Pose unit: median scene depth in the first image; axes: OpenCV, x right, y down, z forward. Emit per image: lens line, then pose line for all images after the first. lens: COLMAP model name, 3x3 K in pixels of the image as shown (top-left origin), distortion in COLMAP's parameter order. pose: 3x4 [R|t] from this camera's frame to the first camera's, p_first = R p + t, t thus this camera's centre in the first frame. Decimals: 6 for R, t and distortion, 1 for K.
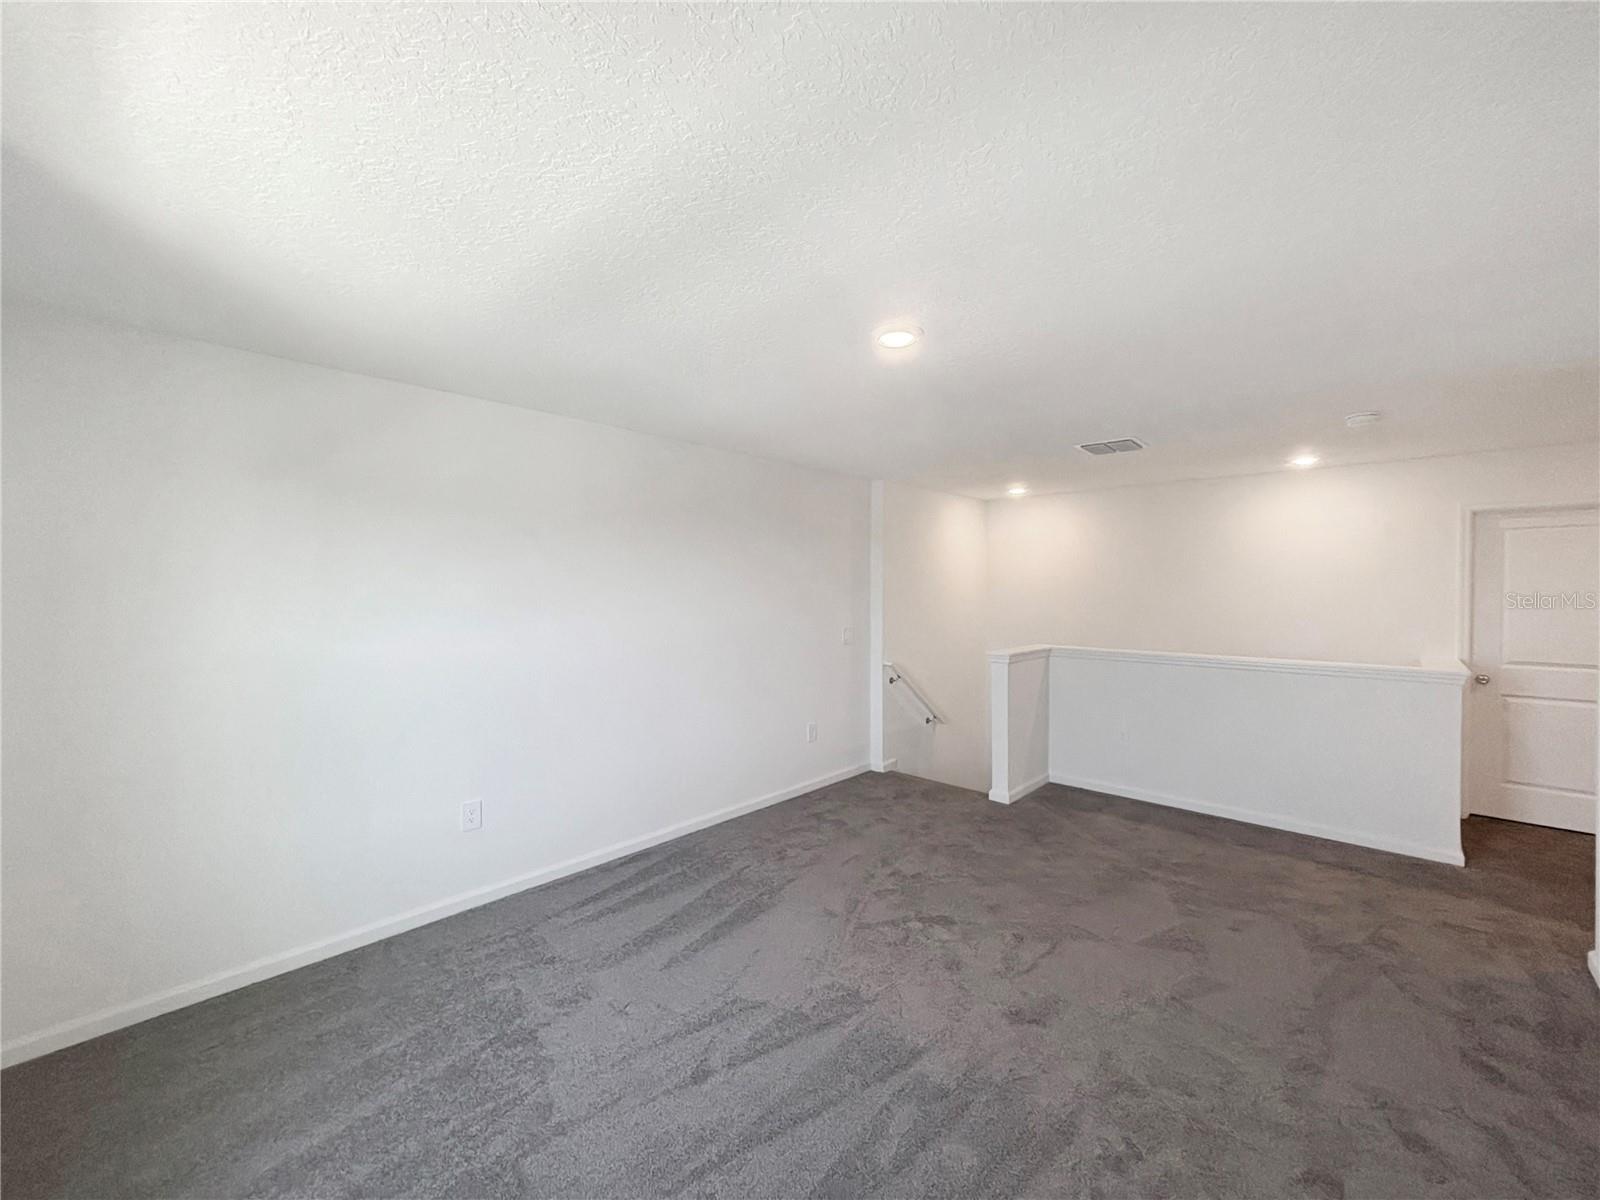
lens RADIAL K [[649.8, 0, 800.0], [0, 649.8, 600.0], [0, 0, 1]] dist [-0.001003, -0.000152]
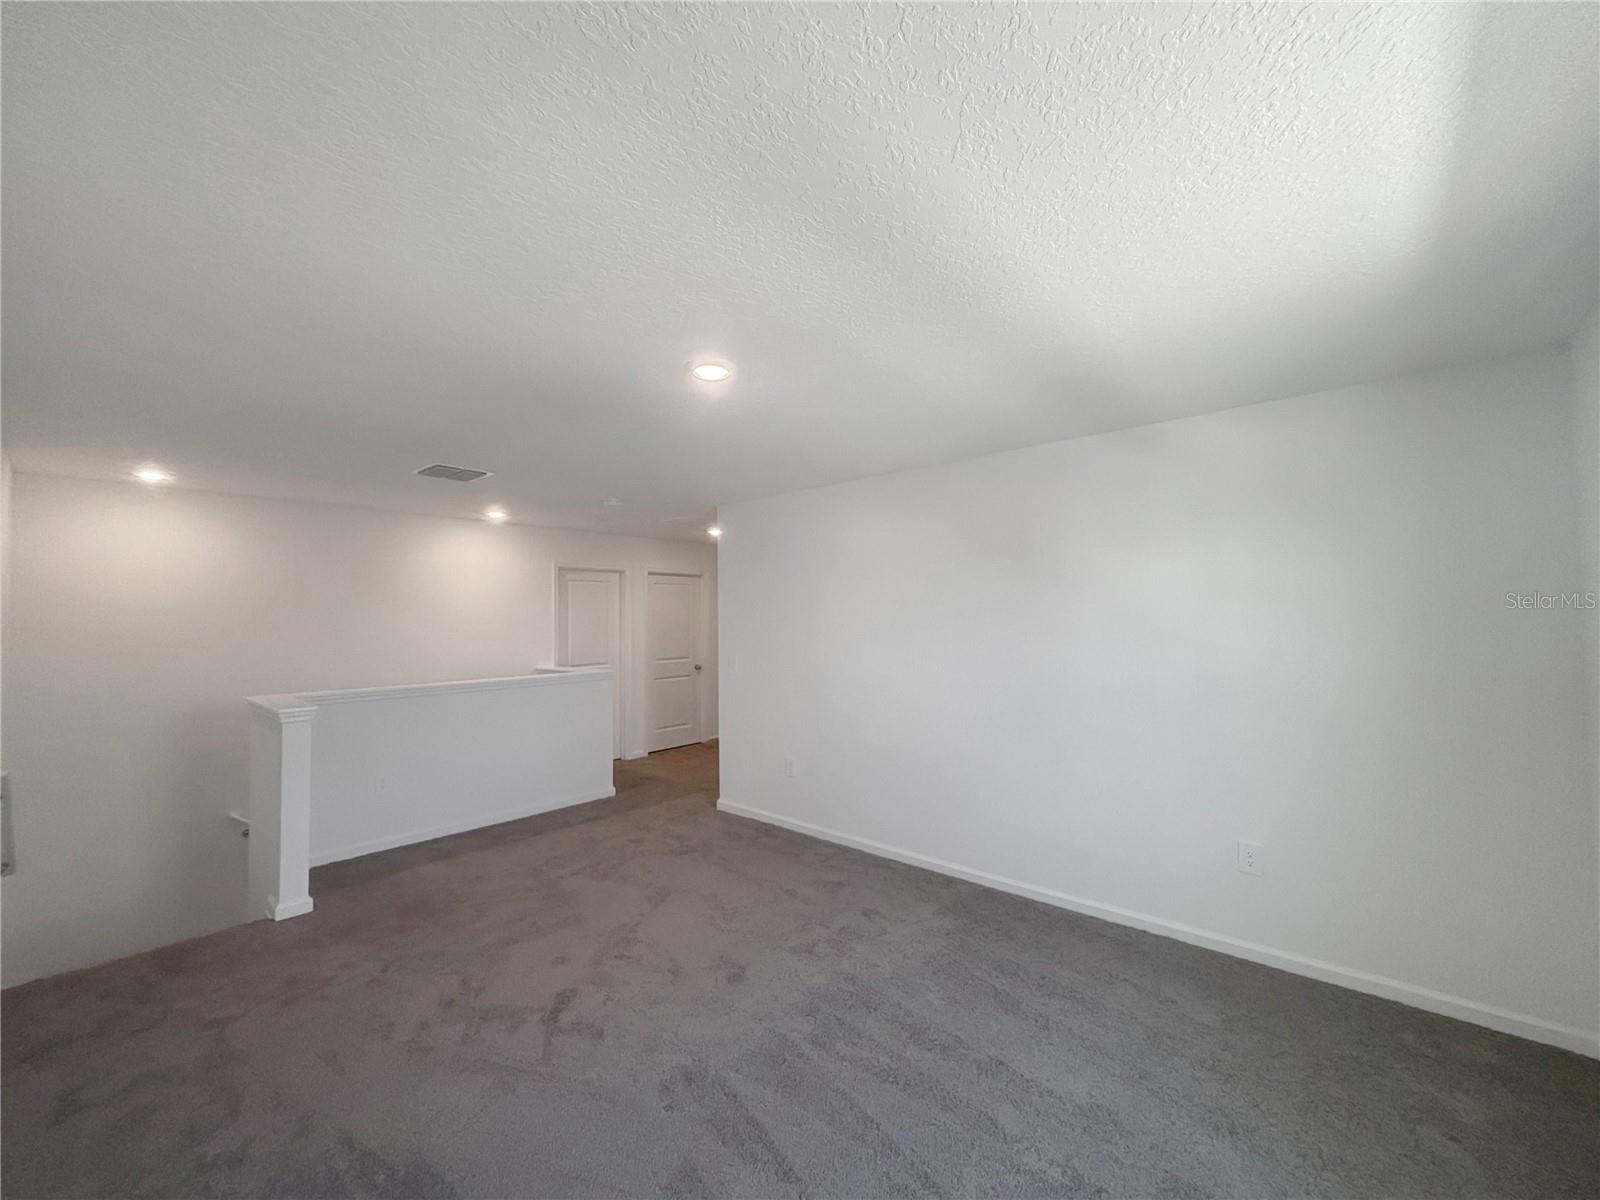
lens RADIAL K [[636.9, 0, 800.0], [0, 636.9, 600.0], [0, 0, 1]] dist [0.055544, 0.000090]
pose [[0.003402, 0.028838, 0.999578, -0.540681], [0.021200, 0.999357, -0.028903, -0.007395], [-0.999769, 0.021289, 0.002788, 0.533998]]
